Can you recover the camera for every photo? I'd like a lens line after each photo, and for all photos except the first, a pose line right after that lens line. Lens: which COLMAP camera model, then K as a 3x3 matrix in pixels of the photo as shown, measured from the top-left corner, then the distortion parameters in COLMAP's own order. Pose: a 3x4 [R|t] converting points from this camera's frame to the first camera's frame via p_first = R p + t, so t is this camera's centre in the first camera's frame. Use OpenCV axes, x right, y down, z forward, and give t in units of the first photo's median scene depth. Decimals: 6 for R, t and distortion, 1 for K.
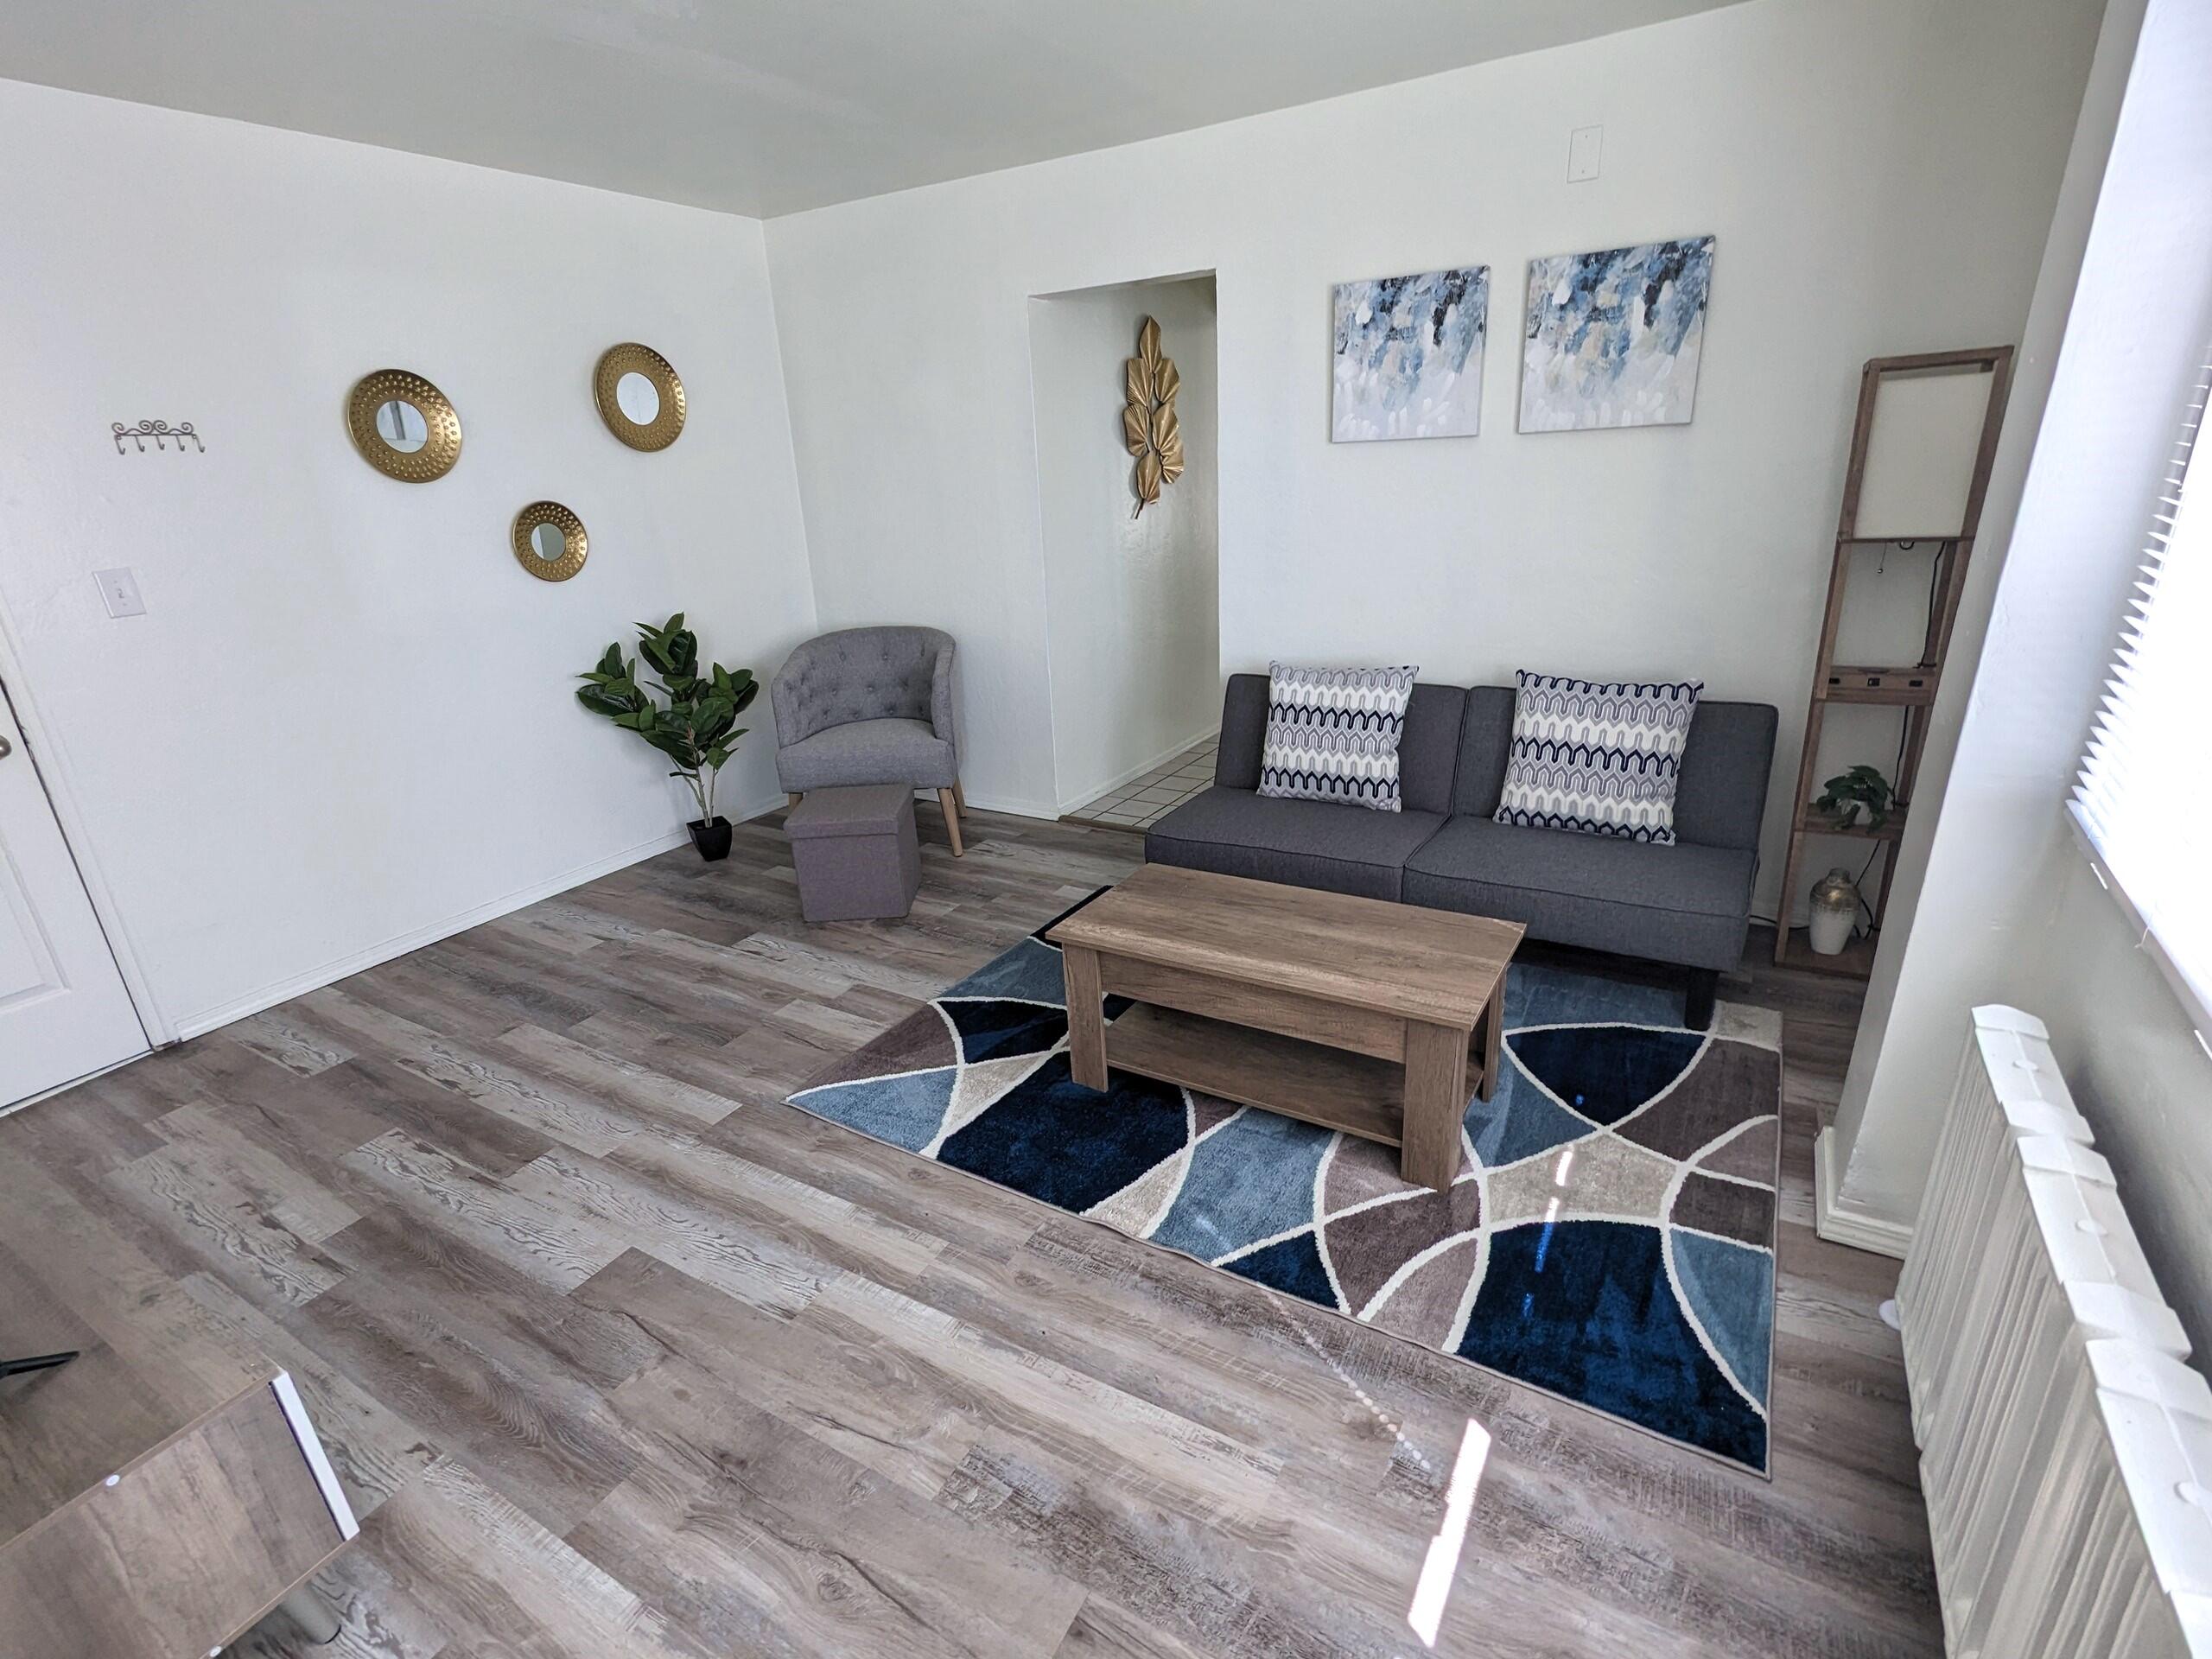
lens RADIAL K [[1041.9, 0, 1109.5], [0, 1041.9, 819.8], [0, 0, 1]] dist [0.007454, -0.009050]
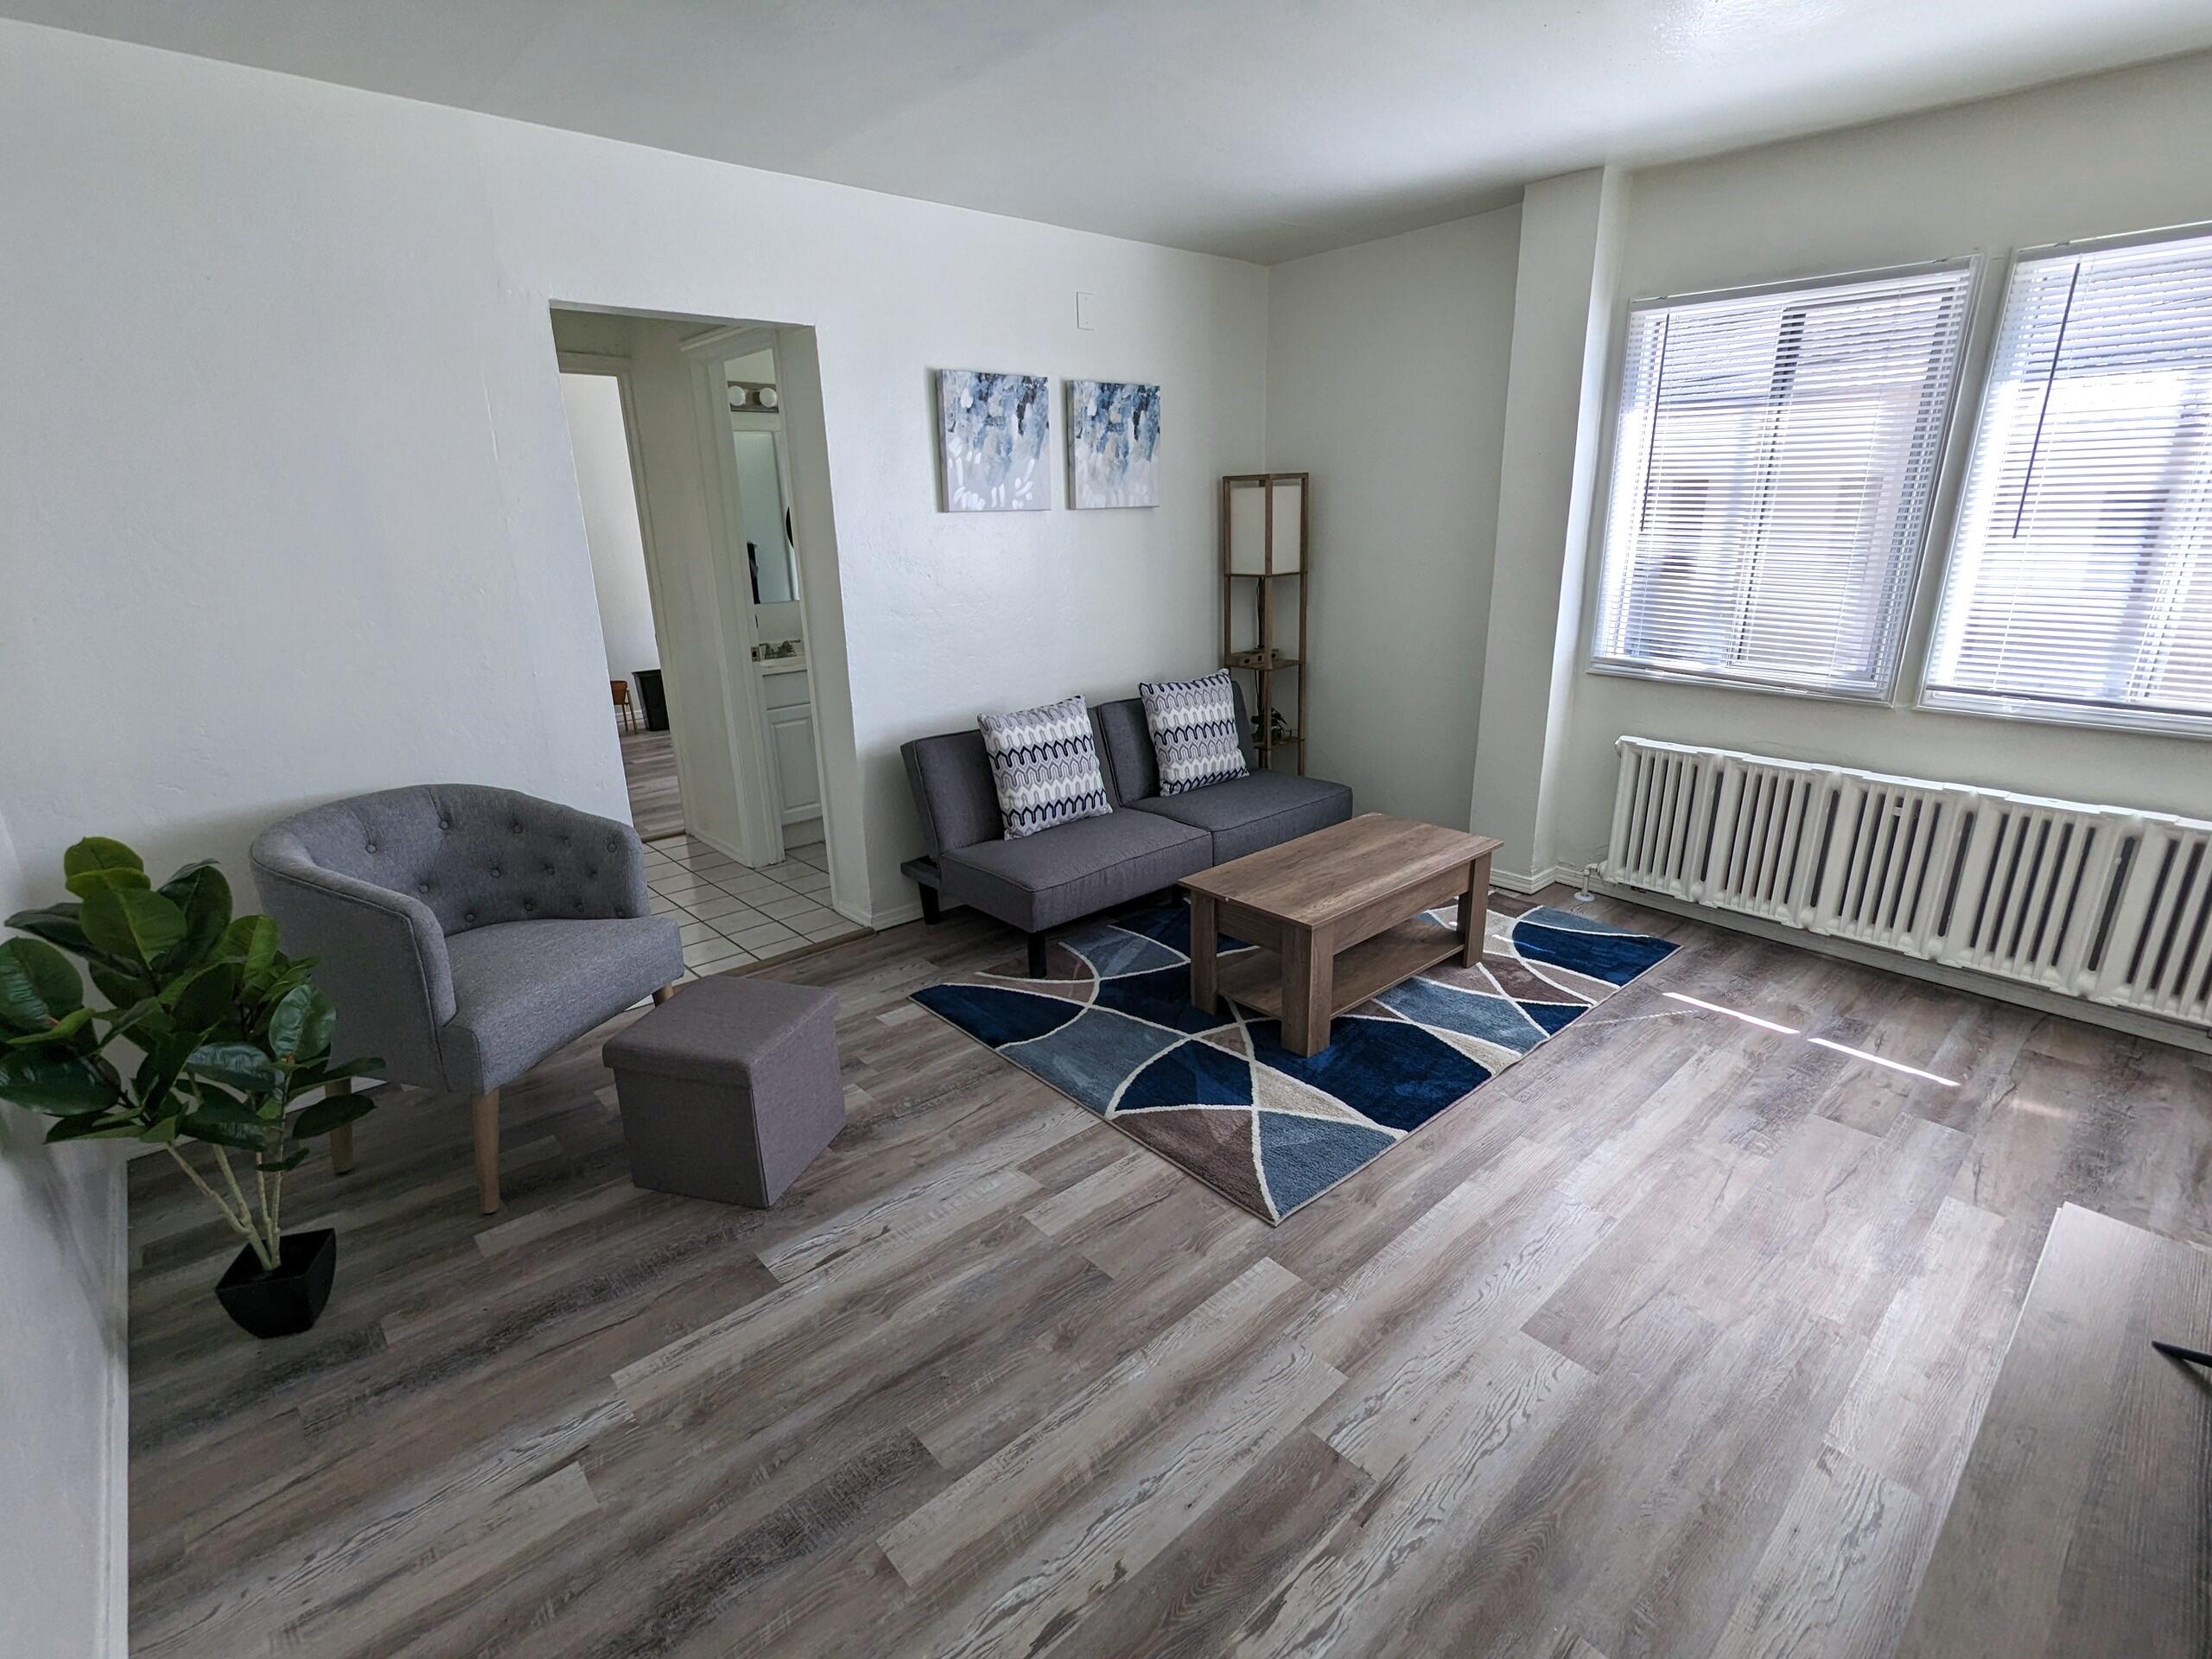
lens RADIAL K [[1046.2, 0, 1106.0], [0, 1046.2, 829.5], [0, 0, 1]] dist [0.001389, -0.000065]
pose [[0.303735, -0.240495, 0.921904, -0.928326], [0.318551, 0.937566, 0.139629, -0.175518], [-0.897926, 0.251263, 0.361382, 0.626023]]
